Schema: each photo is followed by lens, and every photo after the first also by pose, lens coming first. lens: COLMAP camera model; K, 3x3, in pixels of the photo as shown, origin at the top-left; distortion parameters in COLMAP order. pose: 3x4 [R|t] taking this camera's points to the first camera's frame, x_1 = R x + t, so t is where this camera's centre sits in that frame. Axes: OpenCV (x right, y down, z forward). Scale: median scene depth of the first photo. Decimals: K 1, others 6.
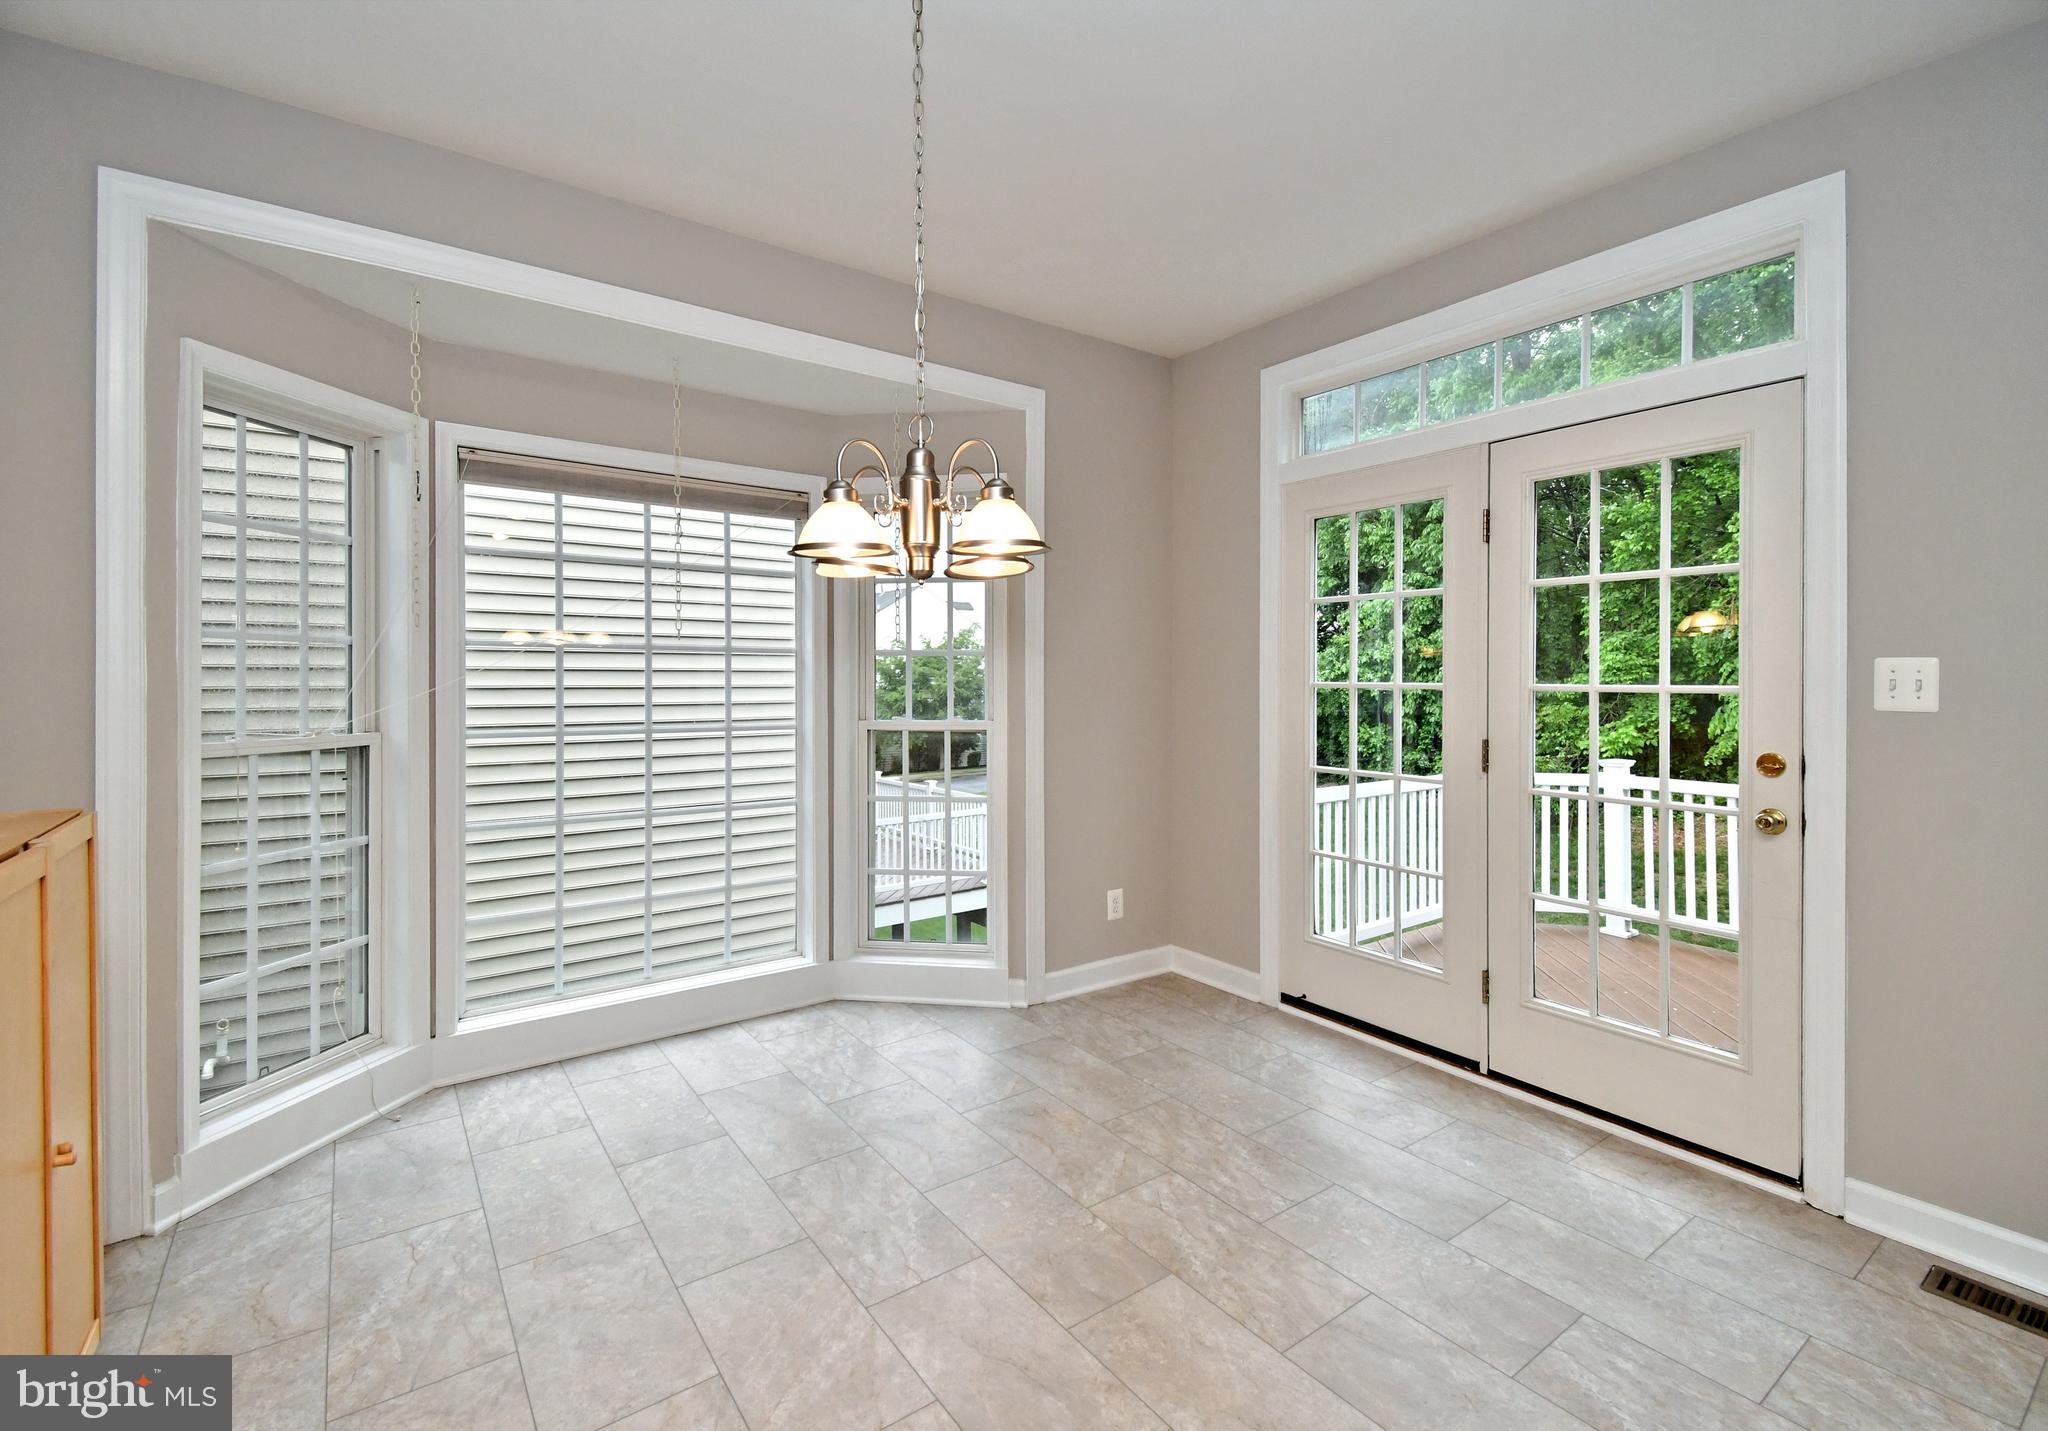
lens RADIAL K [[899.7, 0, 1024.0], [0, 899.7, 715.5], [0, 0, 1]] dist [-0.000059, -0.000517]
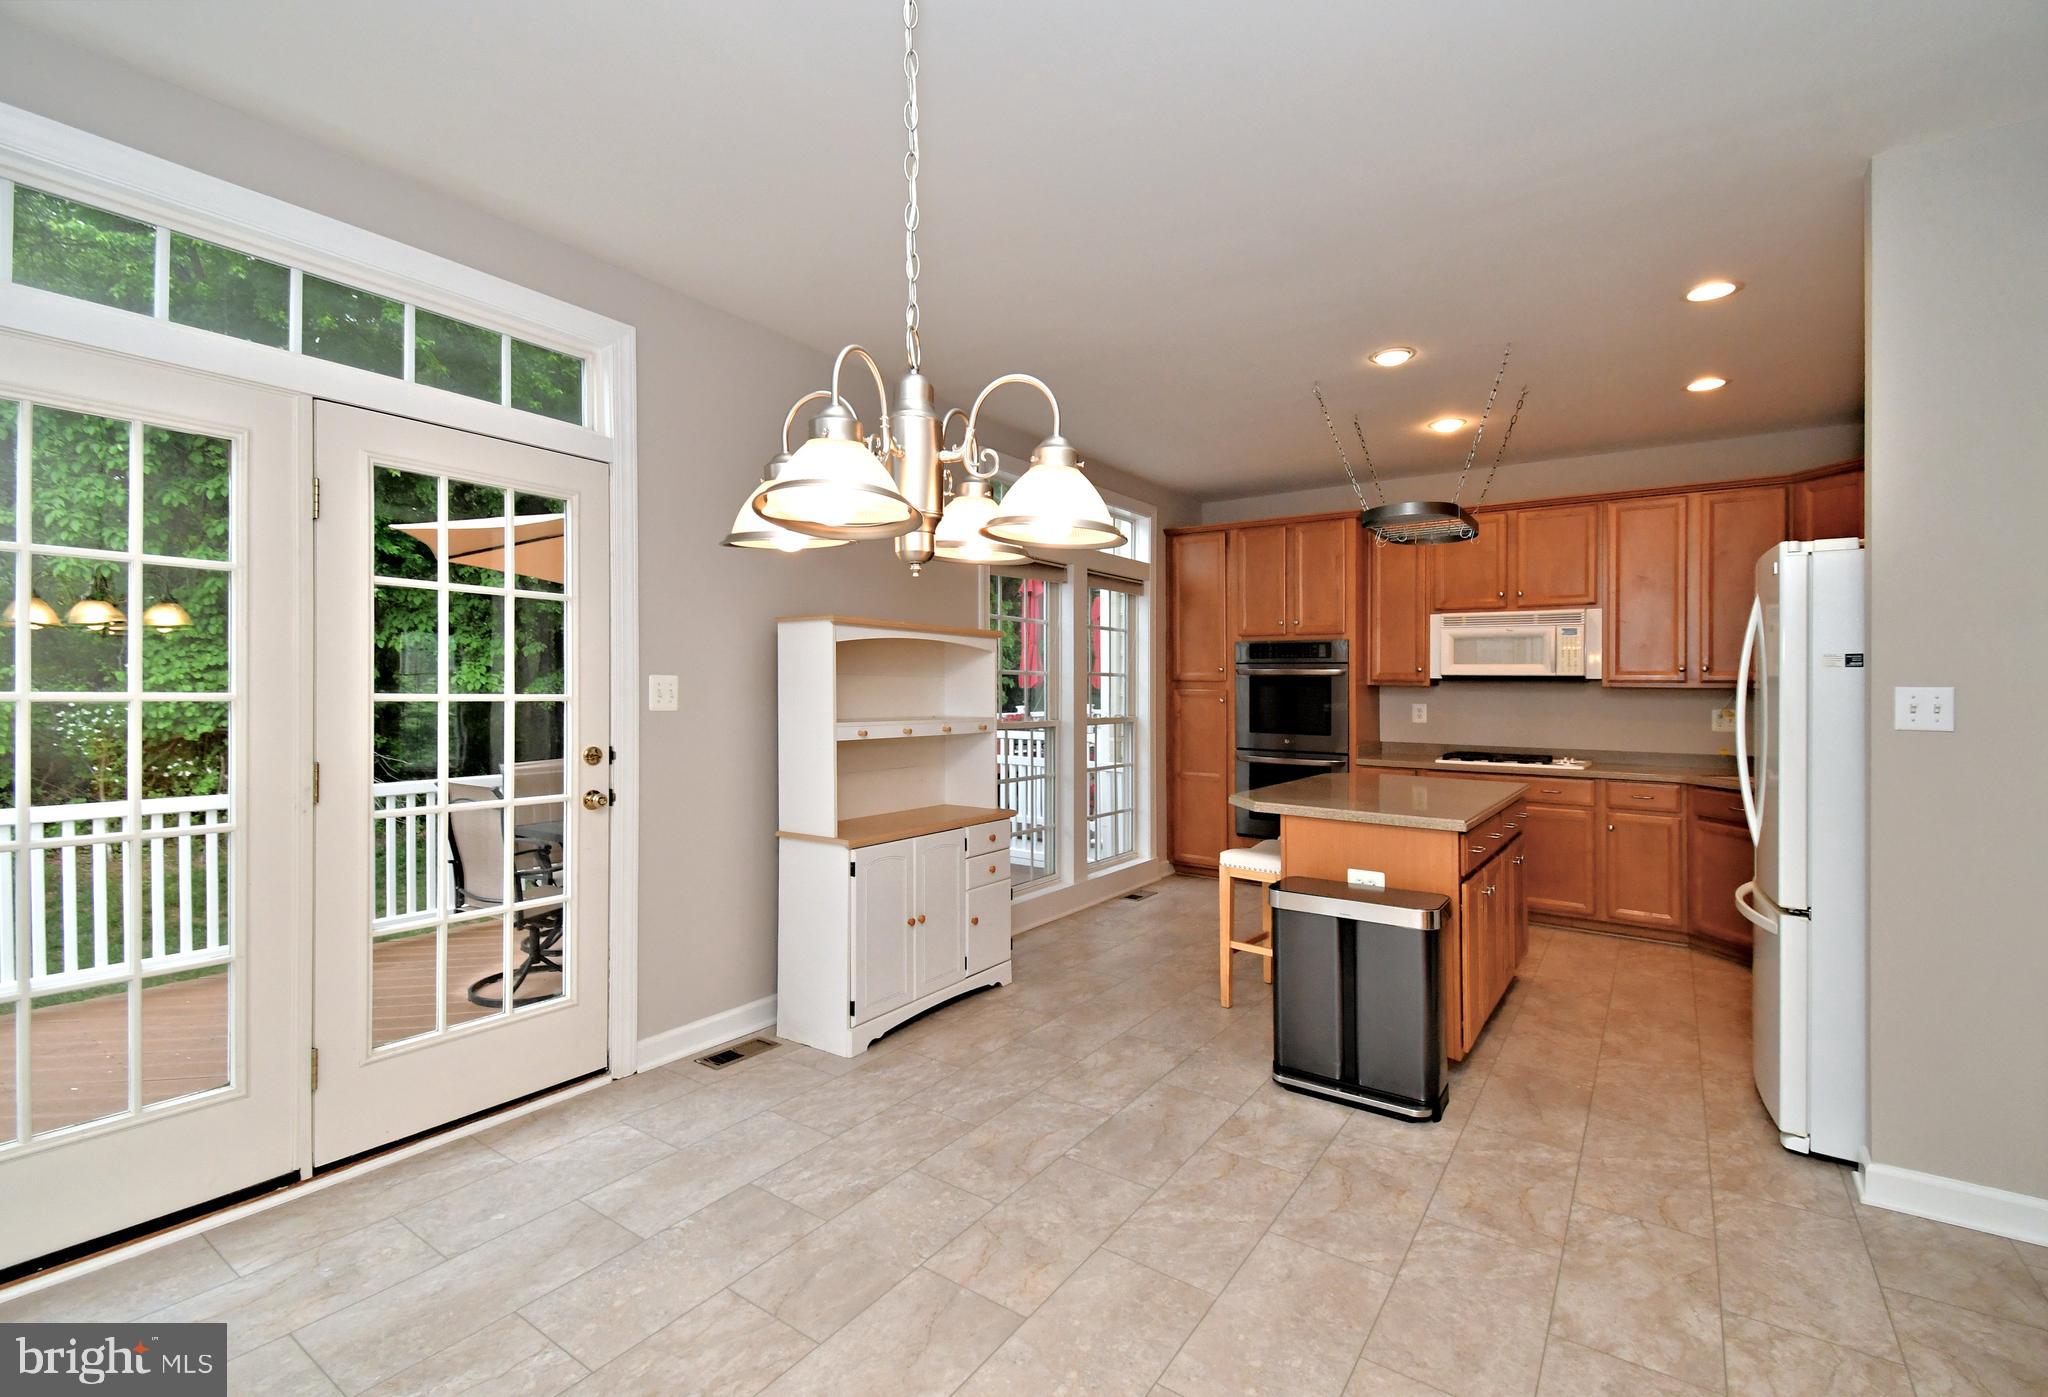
lens RADIAL K [[892.7, 0, 1024.0], [0, 892.7, 698.5], [0, 0, 1]] dist [-0.001074, -0.000385]
pose [[-0.324399, -0.016576, 0.945775, -0.555420], [0.026619, 0.999290, 0.026645, -0.043349], [-0.945546, 0.033819, -0.323727, 0.800651]]
